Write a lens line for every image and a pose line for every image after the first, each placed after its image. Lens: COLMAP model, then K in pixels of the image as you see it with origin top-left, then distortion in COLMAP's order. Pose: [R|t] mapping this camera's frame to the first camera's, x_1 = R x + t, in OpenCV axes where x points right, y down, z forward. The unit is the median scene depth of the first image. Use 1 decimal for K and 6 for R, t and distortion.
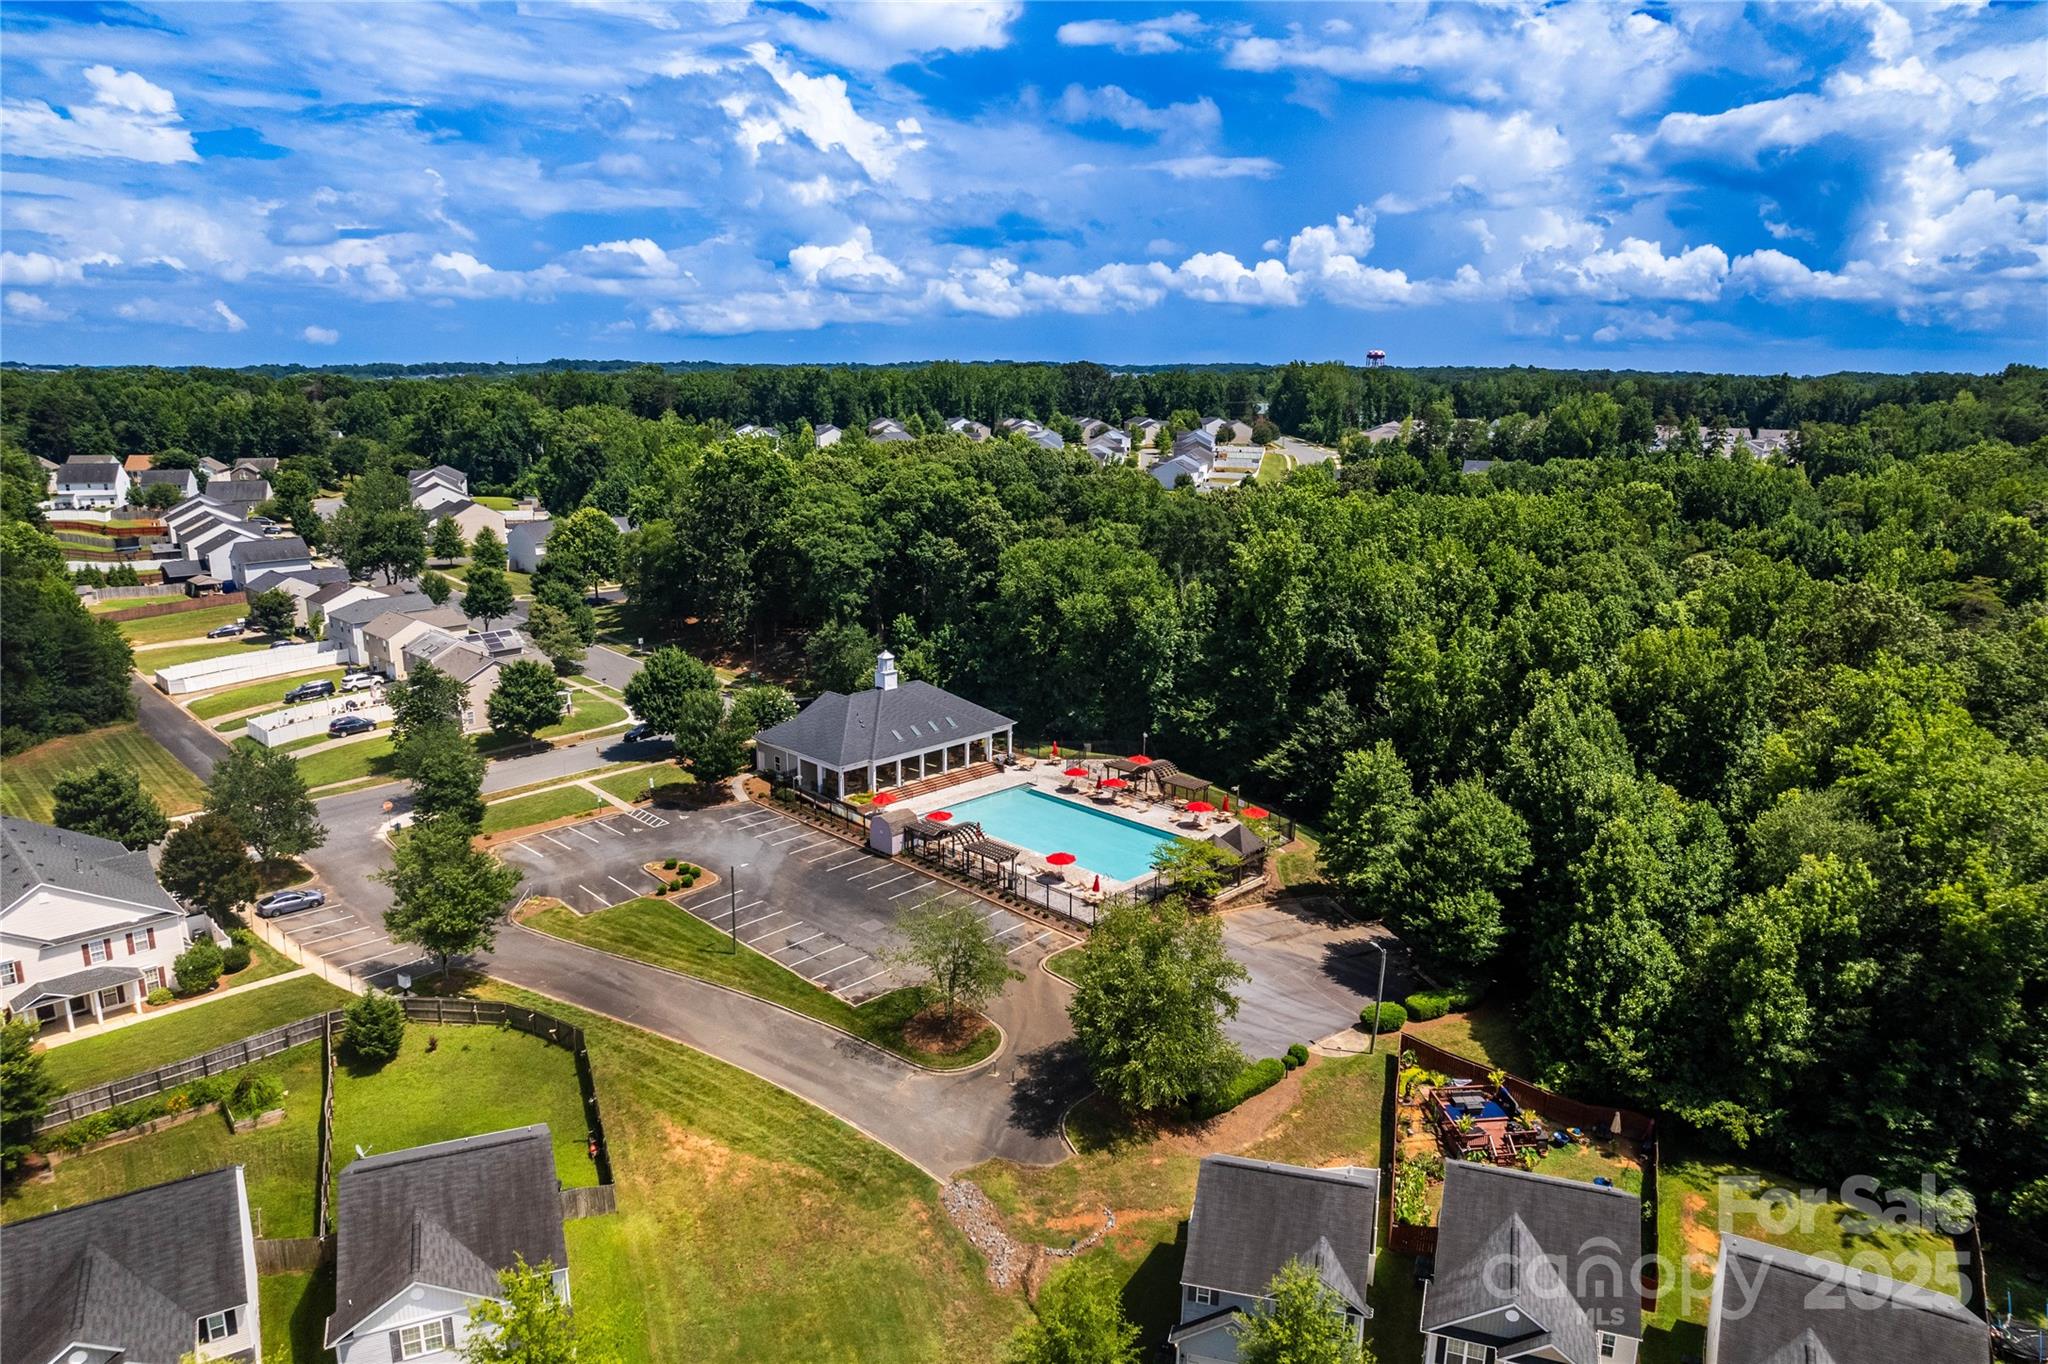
lens RADIAL K [[1327.0, 0, 1024.0], [0, 1327.0, 682.0], [0, 0, 1]] dist [-0.030030, 0.001376]
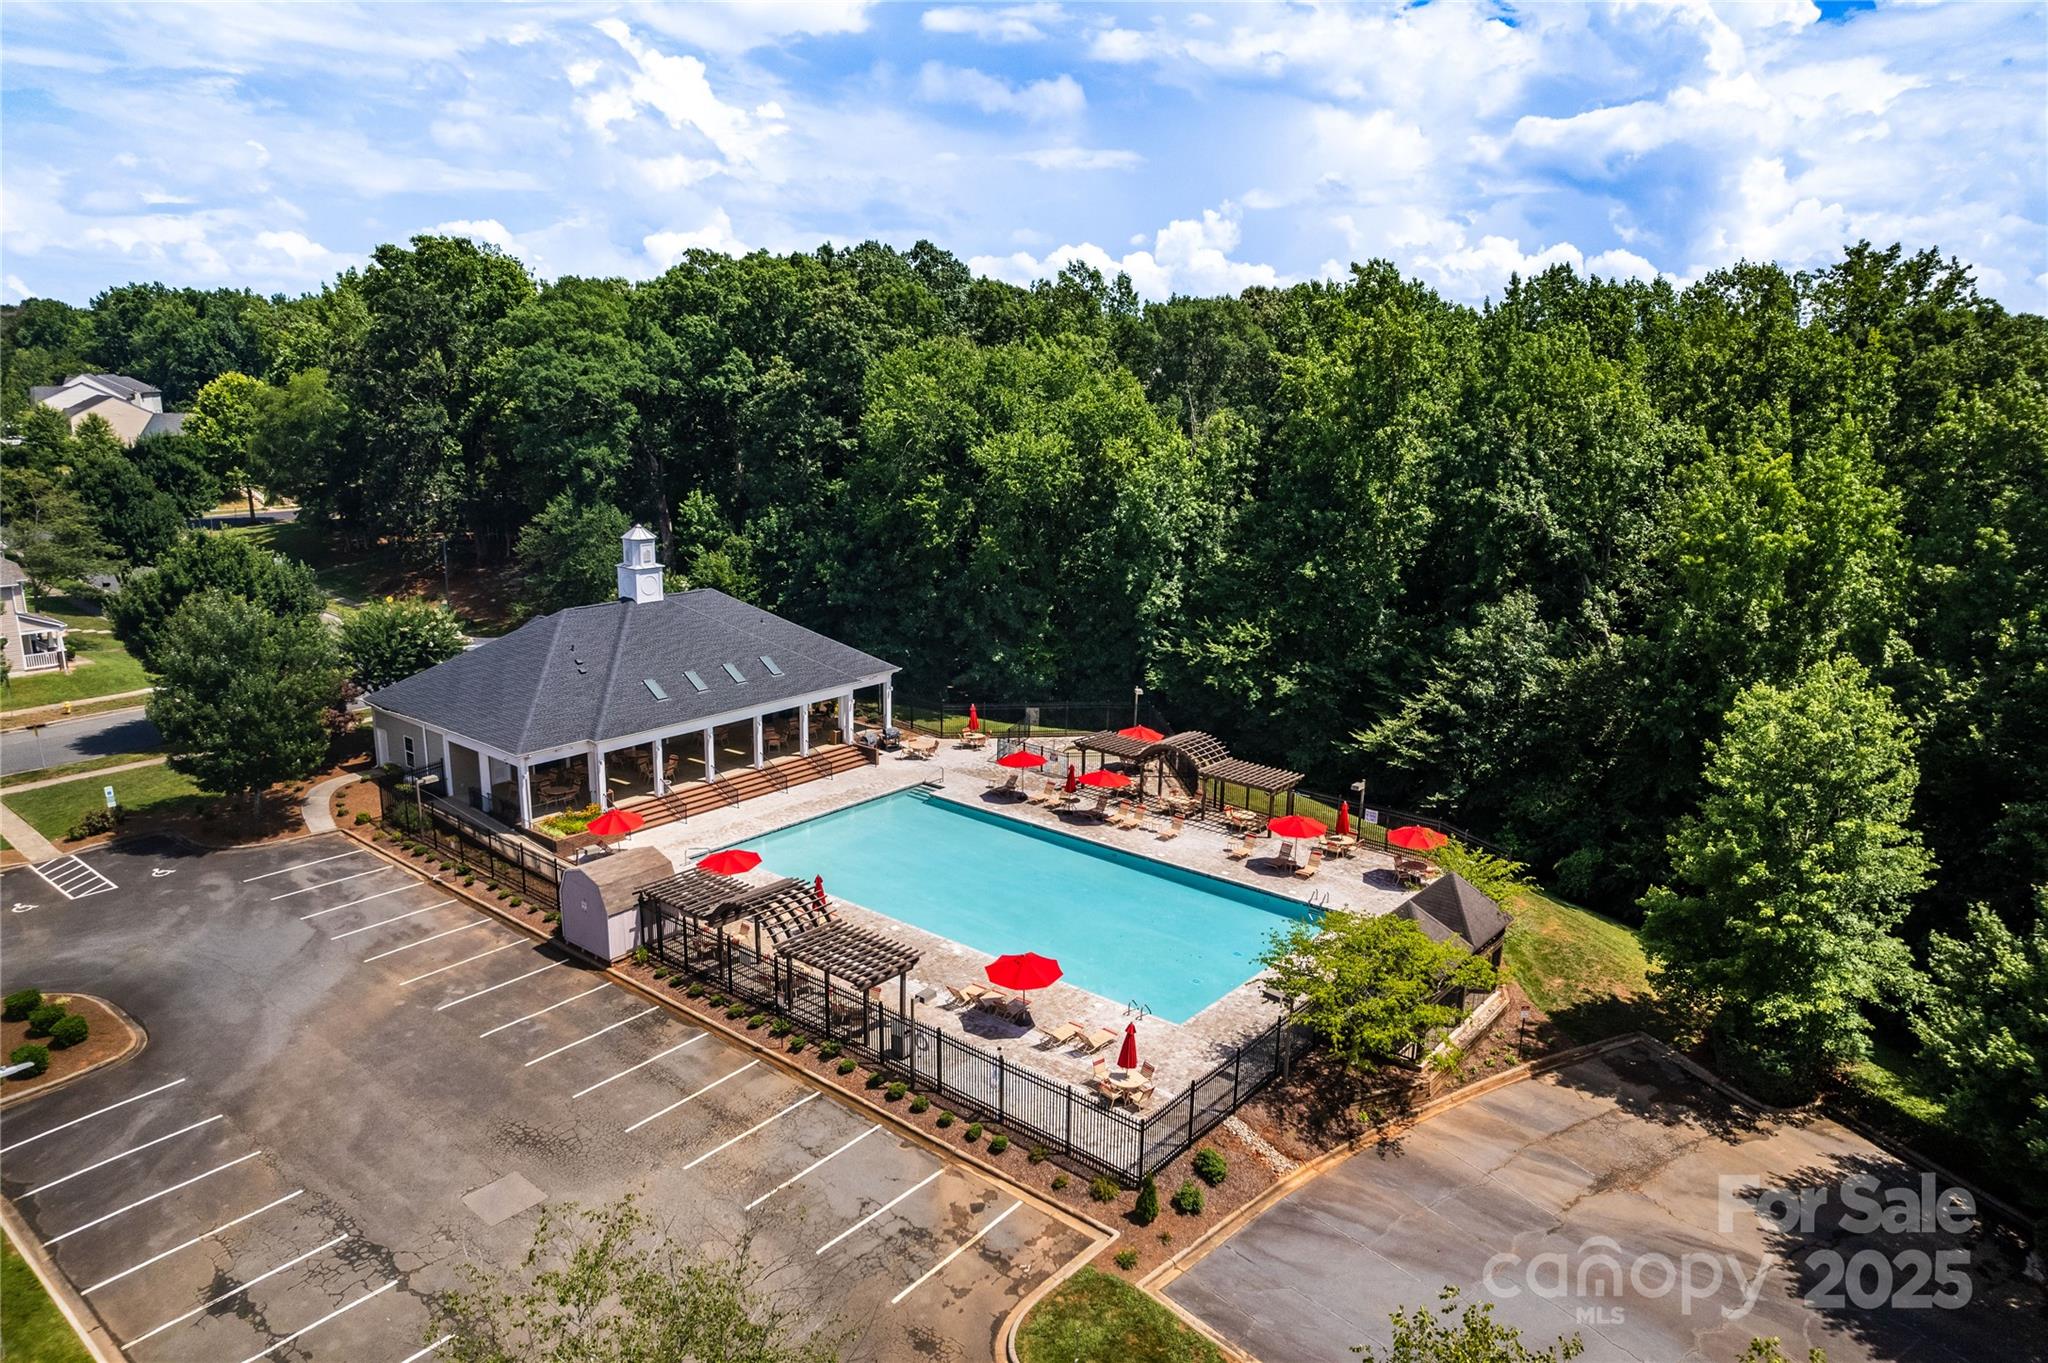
lens RADIAL K [[1327.0, 0, 1024.0], [0, 1327.0, 681.5], [0, 0, 1]] dist [-0.030030, 0.001376]
pose [[0.995110, -0.010641, 0.098201, -0.008712], [0.010630, 0.999943, 0.000631, 0.037368], [-0.098202, 0.000416, 0.995166, 0.491533]]
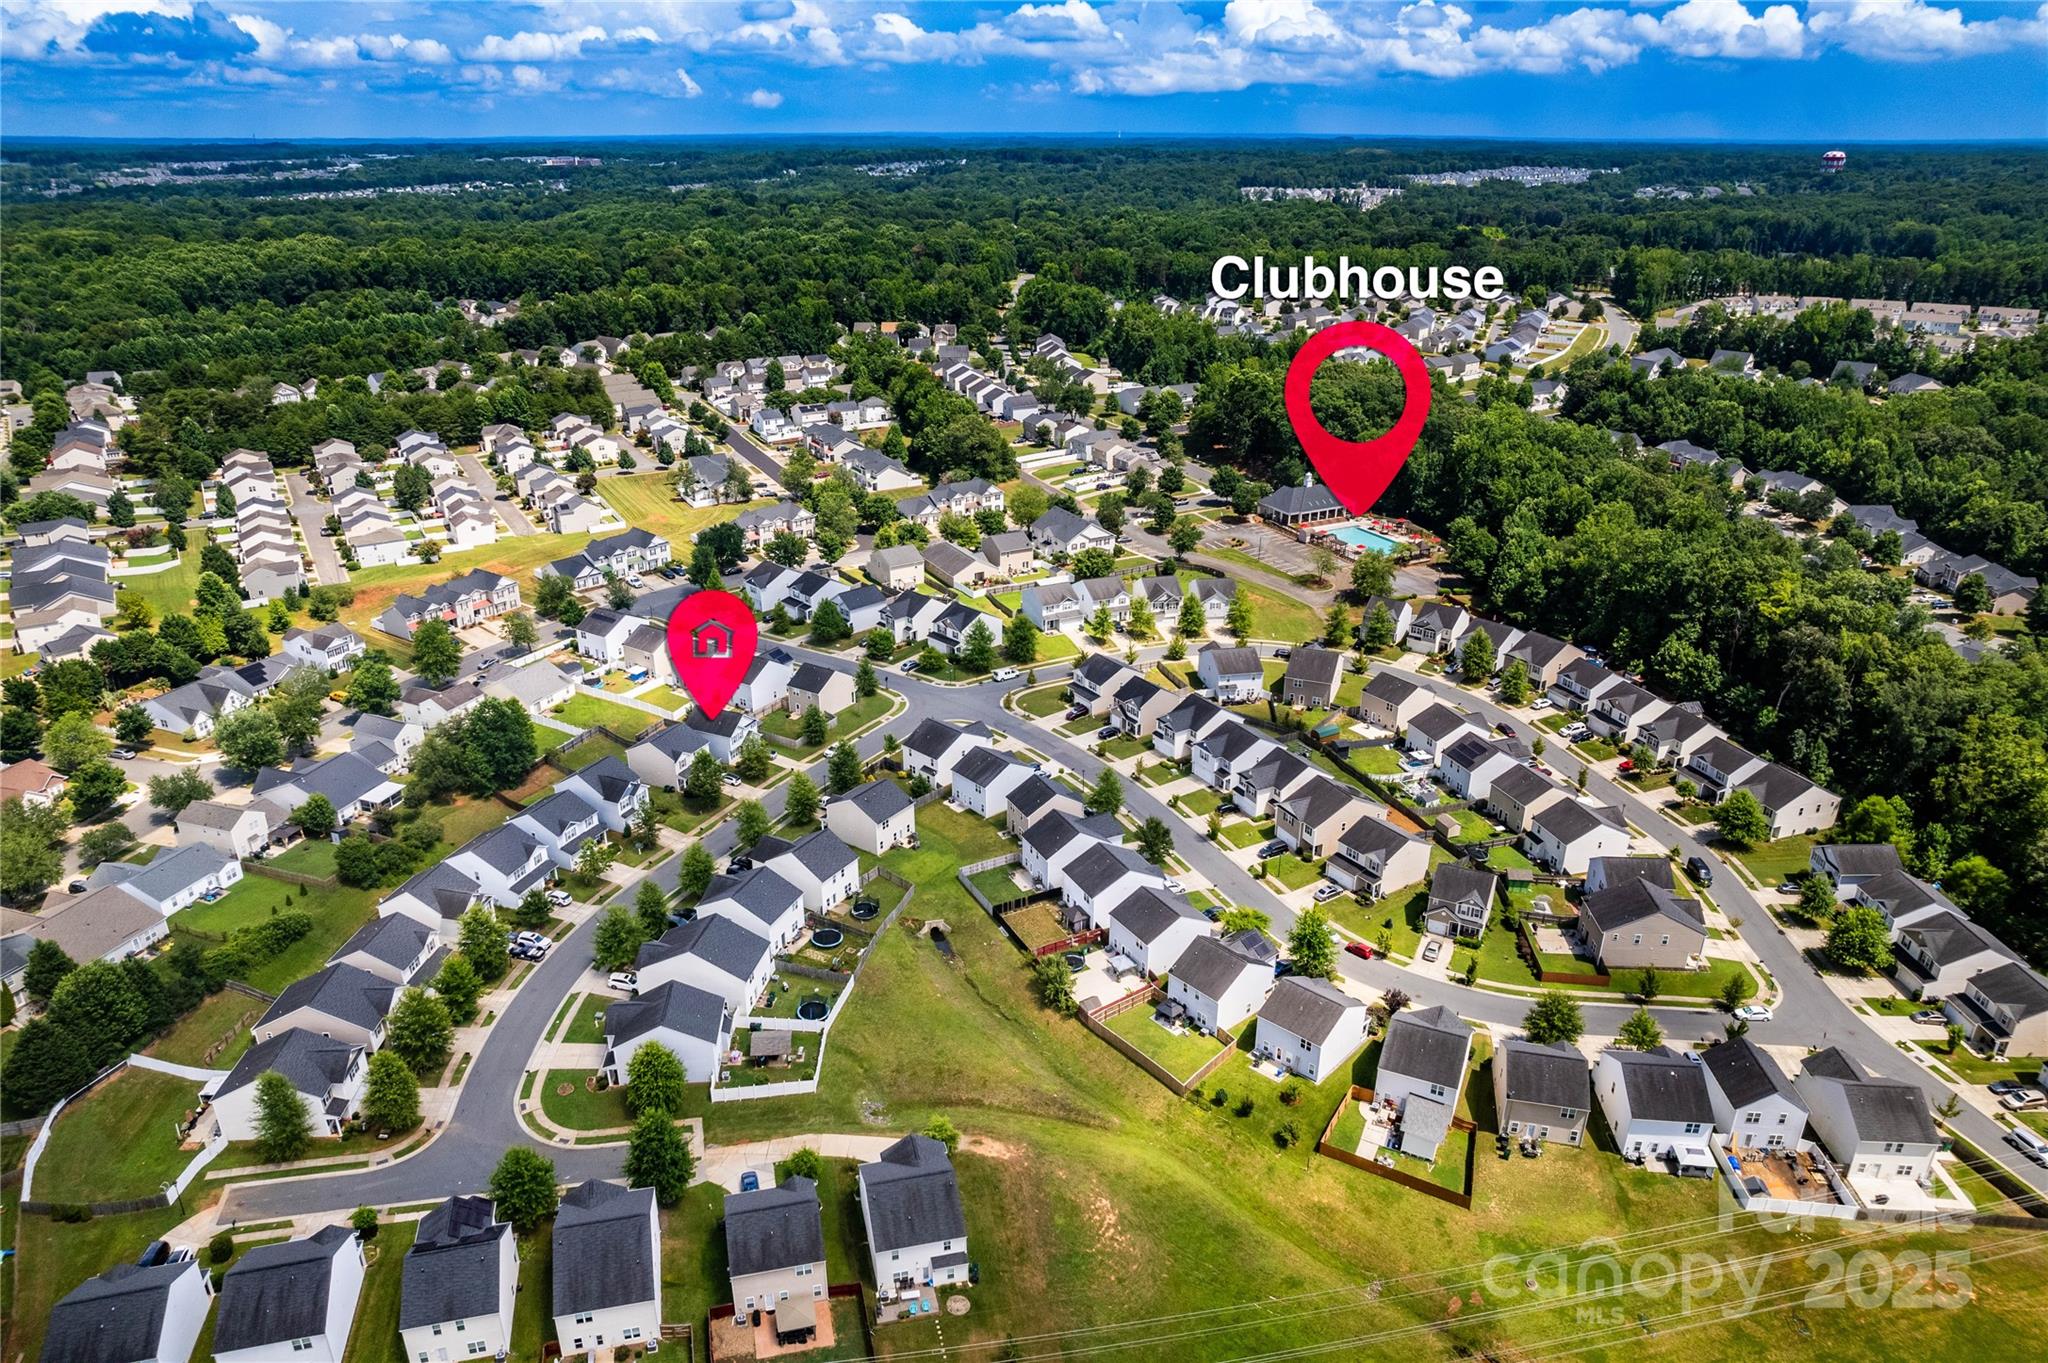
lens RADIAL K [[1327.0, 0, 1024.0], [0, 1327.0, 681.5], [0, 0, 1]] dist [-0.030030, 0.001376]
pose [[0.954769, 0.111027, -0.275842, 0.133851], [-0.065480, 0.983408, 0.169179, -0.023414], [0.290049, -0.143465, 0.946197, -1.803125]]
